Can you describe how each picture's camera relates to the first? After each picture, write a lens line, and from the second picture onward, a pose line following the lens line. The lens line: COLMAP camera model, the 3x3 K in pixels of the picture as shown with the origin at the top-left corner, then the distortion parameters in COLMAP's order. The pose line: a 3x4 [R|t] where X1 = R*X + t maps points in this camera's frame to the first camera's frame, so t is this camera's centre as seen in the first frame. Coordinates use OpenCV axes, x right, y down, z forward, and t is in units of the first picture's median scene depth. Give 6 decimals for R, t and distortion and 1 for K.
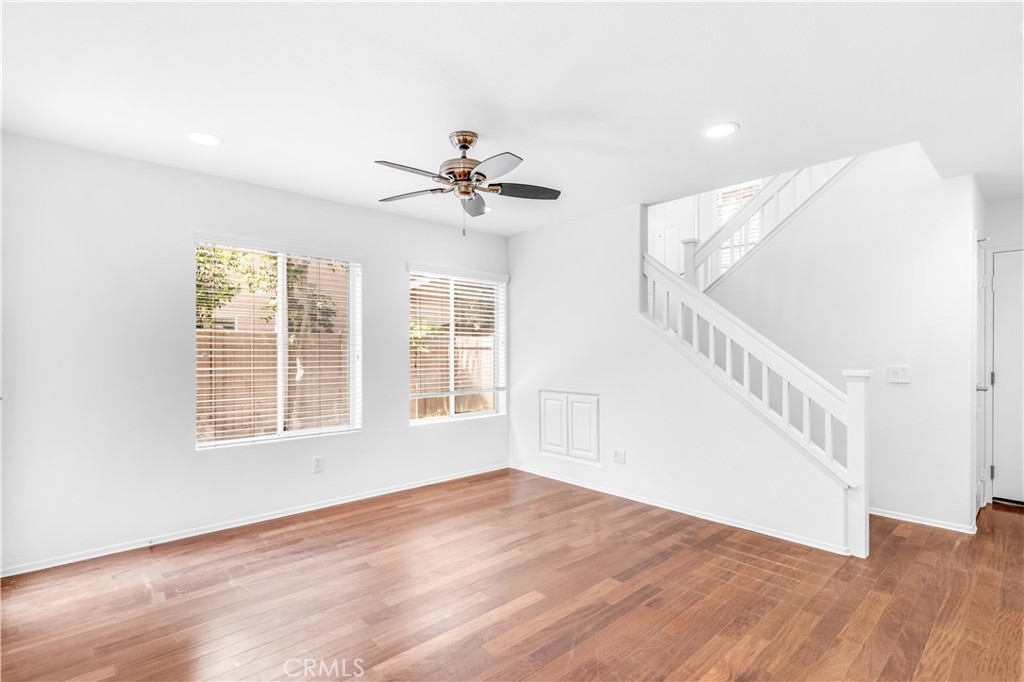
lens RADIAL K [[490.2, 0, 510.7], [0, 490.2, 347.5], [0, 0, 1]] dist [0.003098, 0.000161]
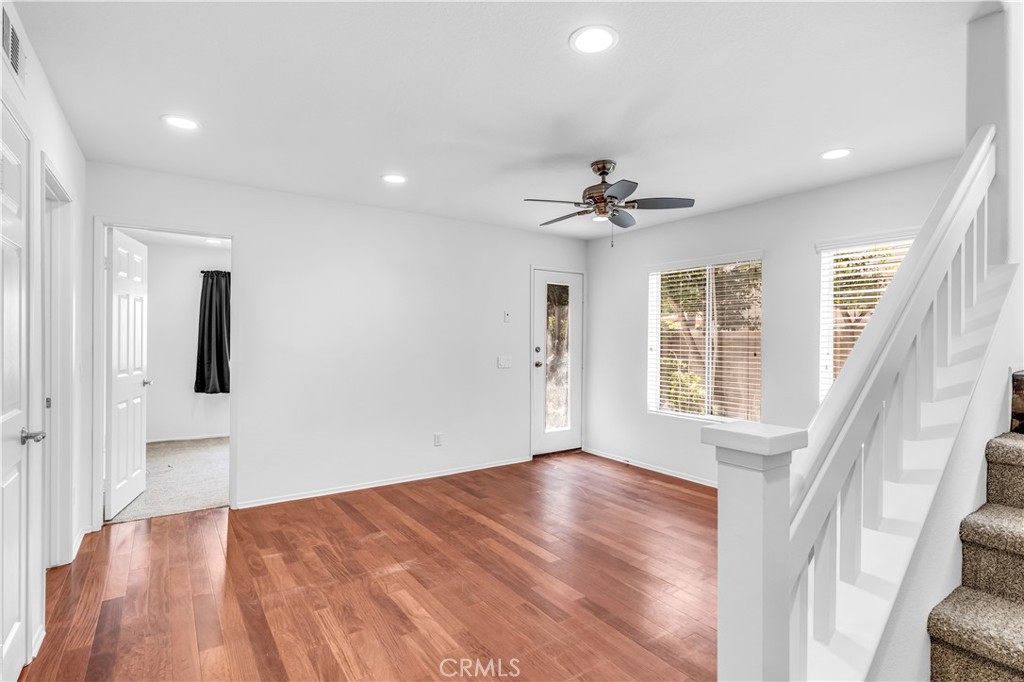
lens RADIAL K [[490.2, 0, 510.0], [0, 490.2, 339.8], [0, 0, 1]] dist [0.003098, 0.000161]
pose [[-0.123905, -0.002588, -0.992291, 0.941030], [-0.006819, 0.999975, -0.001756, -0.006498], [0.992271, 0.006549, -0.123920, 0.804922]]
